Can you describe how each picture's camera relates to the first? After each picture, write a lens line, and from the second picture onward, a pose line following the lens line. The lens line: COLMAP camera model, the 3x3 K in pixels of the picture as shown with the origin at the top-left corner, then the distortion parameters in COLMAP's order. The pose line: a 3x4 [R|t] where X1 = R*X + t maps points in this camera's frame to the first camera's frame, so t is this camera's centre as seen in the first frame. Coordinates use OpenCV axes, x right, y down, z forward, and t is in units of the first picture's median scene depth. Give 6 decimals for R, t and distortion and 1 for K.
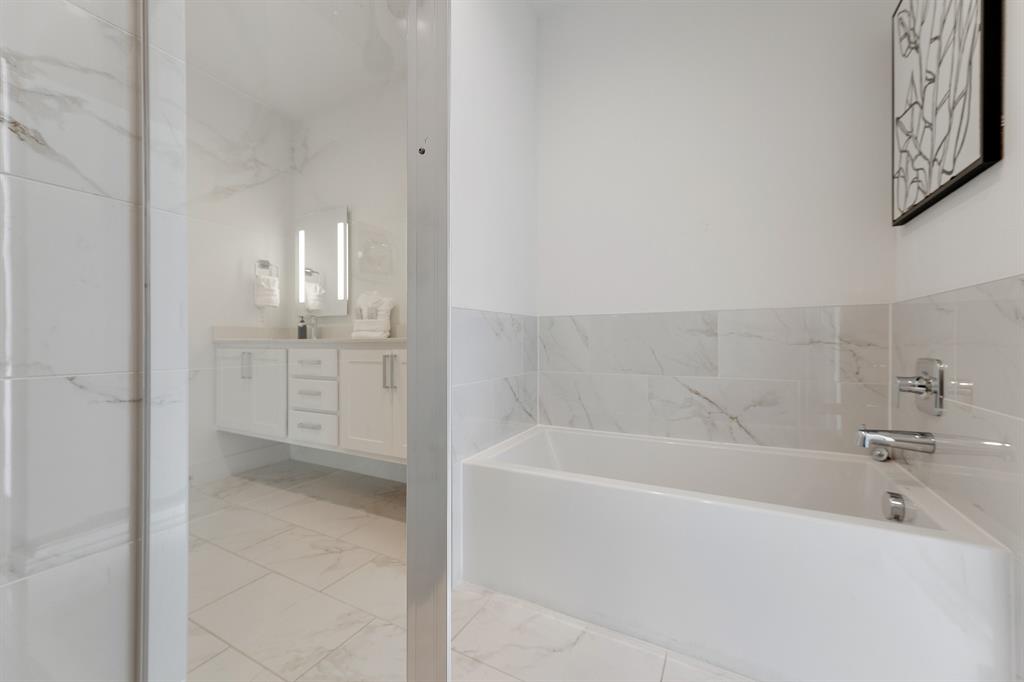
lens RADIAL K [[406.3, 0, 512.0], [0, 406.3, 341.0], [0, 0, 1]] dist [0.001047, 0.000194]
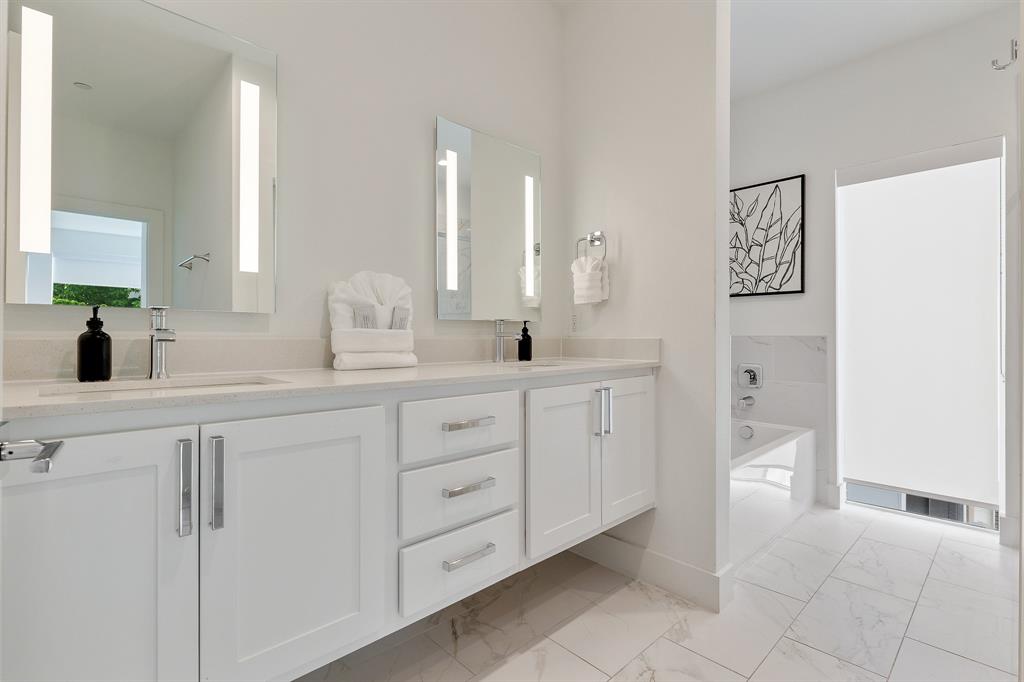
lens RADIAL K [[485.8, 0, 512.0], [0, 485.8, 341.0], [0, 0, 1]] dist [-0.000845, -0.000073]
pose [[0.284296, -0.000665, 0.958736, -1.212079], [0.000390, 1.000000, 0.000578, -0.052899], [-0.958737, 0.000210, 0.284296, 0.923224]]
